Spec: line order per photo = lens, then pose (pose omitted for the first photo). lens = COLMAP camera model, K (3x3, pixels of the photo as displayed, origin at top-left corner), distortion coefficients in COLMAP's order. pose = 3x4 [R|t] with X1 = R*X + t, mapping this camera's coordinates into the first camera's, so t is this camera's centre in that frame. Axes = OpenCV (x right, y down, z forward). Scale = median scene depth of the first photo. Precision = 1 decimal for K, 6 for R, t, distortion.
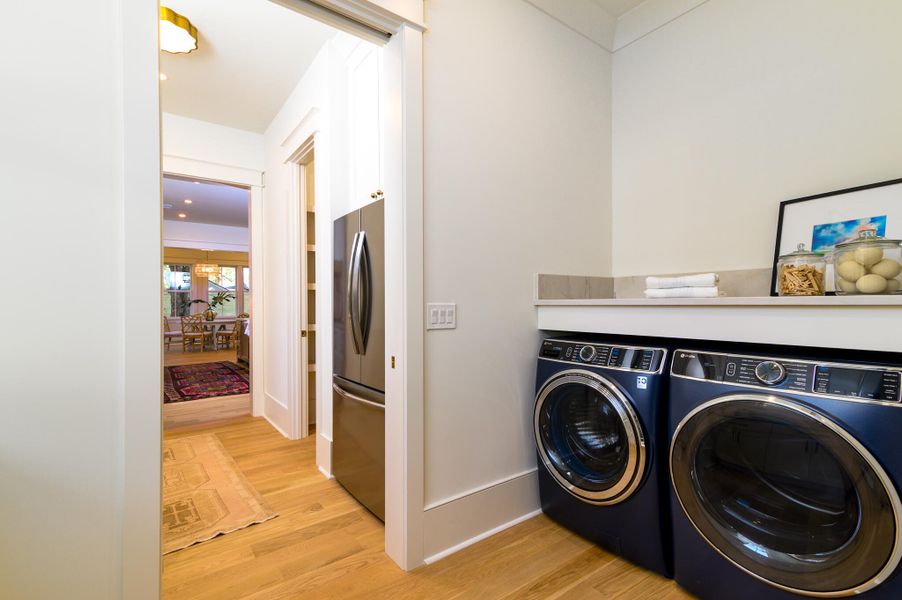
lens RADIAL K [[405.4, 0, 450.2], [0, 405.4, 302.0], [0, 0, 1]] dist [0.007144, -0.000200]
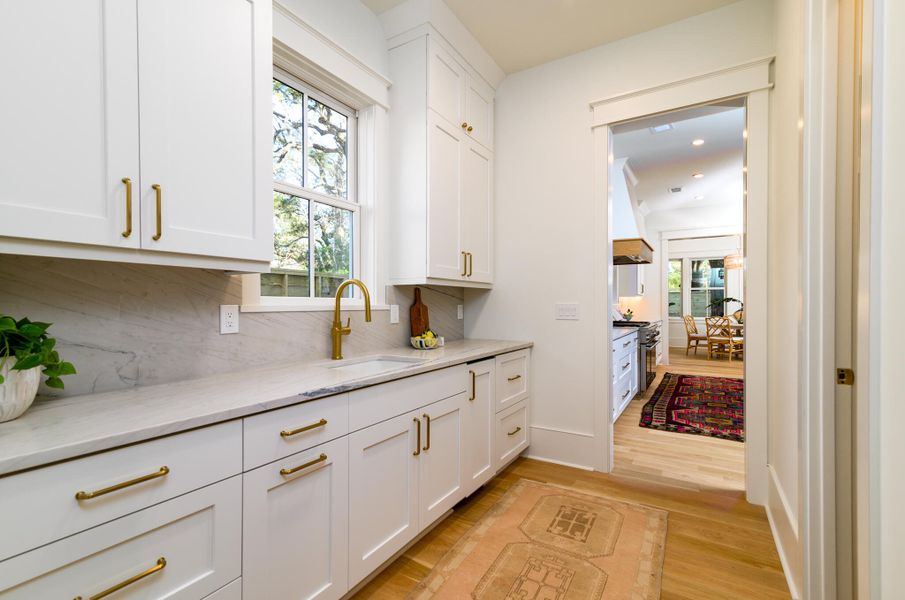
lens RADIAL K [[406.8, 0, 451.6], [0, 406.8, 302.0], [0, 0, 1]] dist [0.007144, -0.000200]
pose [[0.359738, 0.003301, -0.933047, -0.077392], [0.000526, 0.999993, 0.003741, -0.000947], [0.933053, -0.001836, 0.359734, 0.320774]]
